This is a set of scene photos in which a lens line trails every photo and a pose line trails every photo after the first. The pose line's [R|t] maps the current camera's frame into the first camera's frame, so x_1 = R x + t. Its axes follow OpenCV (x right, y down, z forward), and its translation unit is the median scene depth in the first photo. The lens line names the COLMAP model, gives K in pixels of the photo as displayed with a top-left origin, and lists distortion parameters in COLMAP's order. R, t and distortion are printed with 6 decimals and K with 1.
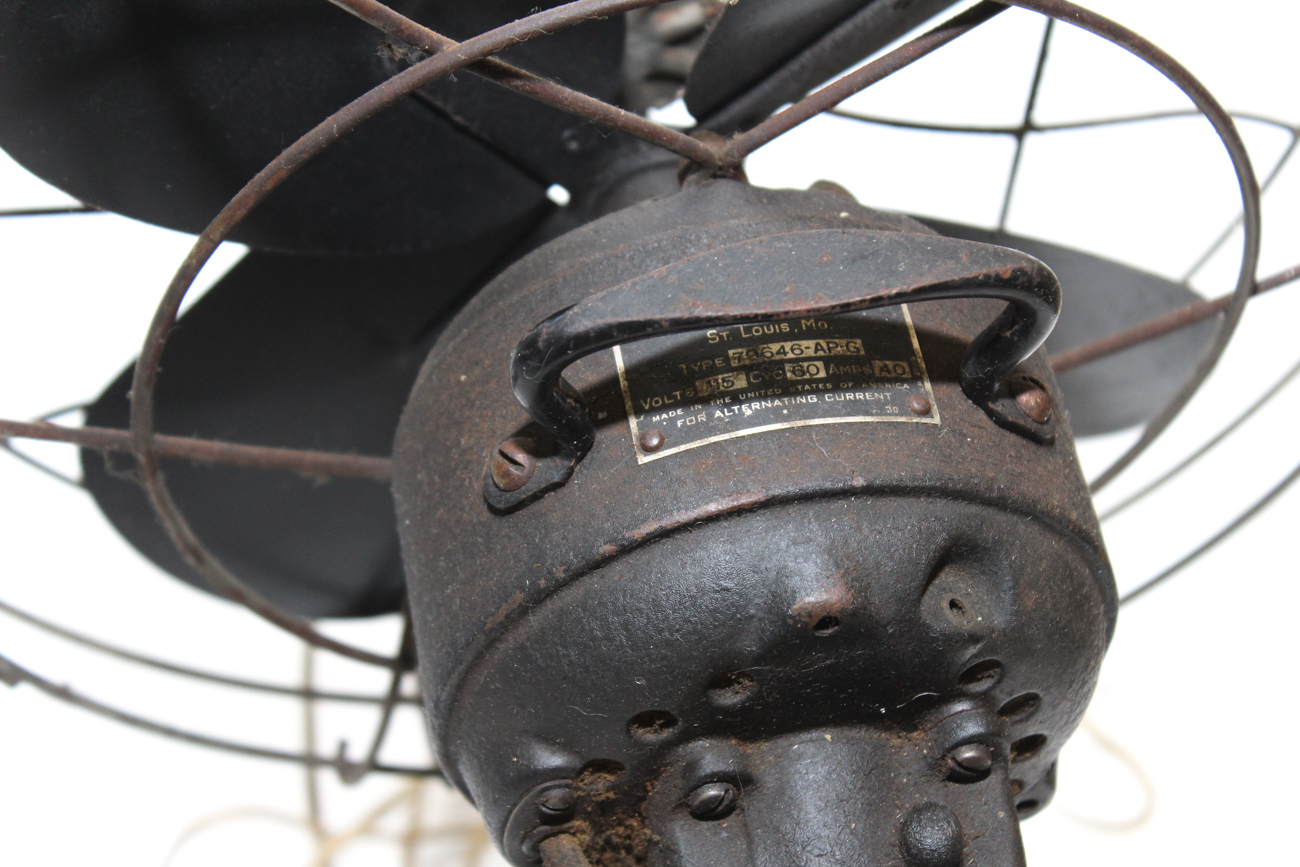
lens RADIAL K [[3276.7, 0, 619.0], [0, 3276.7, 433.3], [0, 0, 1]] dist [0.124314, -0.059006]
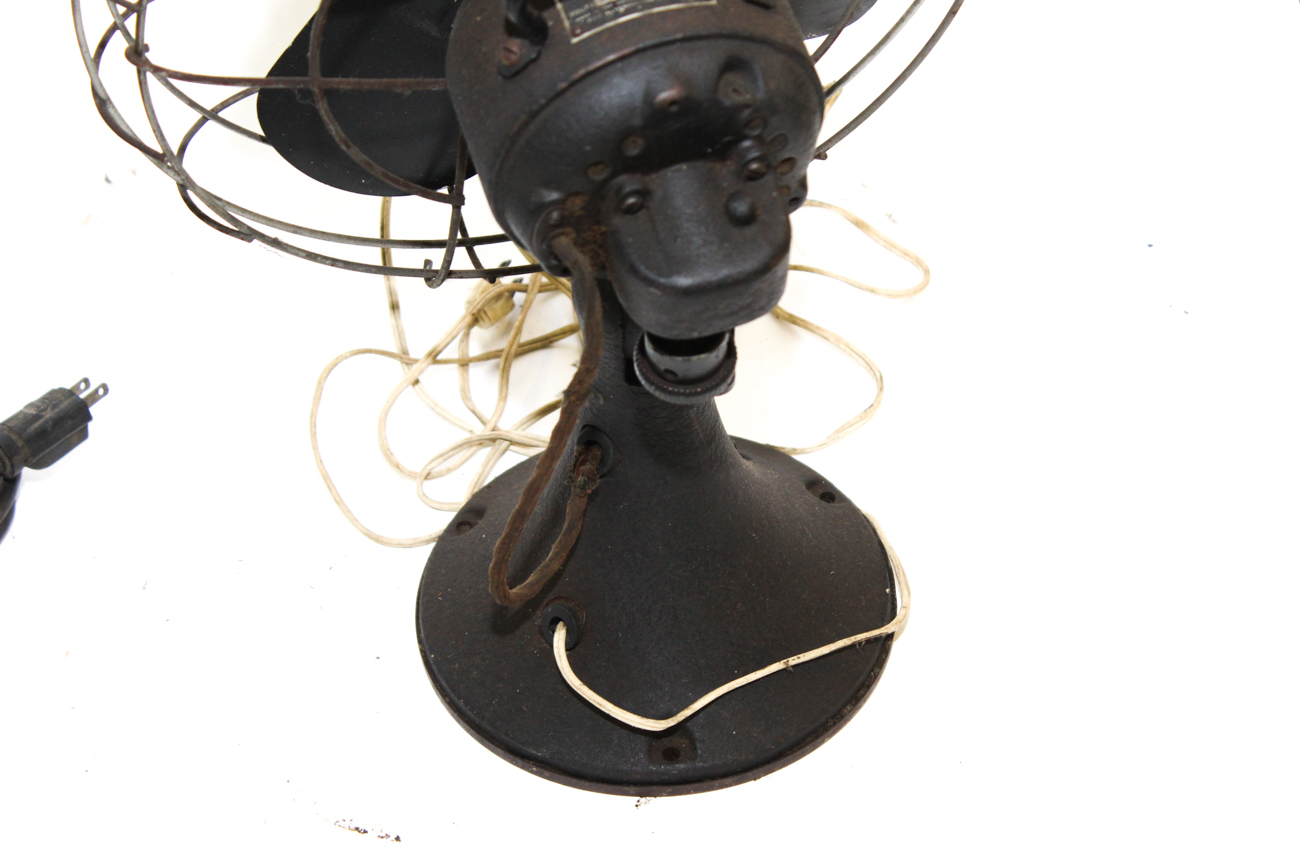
lens RADIAL K [[3276.7, 0, 619.0], [0, 3276.7, 433.3], [0, 0, 1]] dist [0.124314, -0.059006]
pose [[0.989492, -0.144045, 0.012524, -0.025275], [0.143002, 0.987753, 0.062405, 0.123403], [-0.021359, -0.059958, 0.997972, -1.035476]]
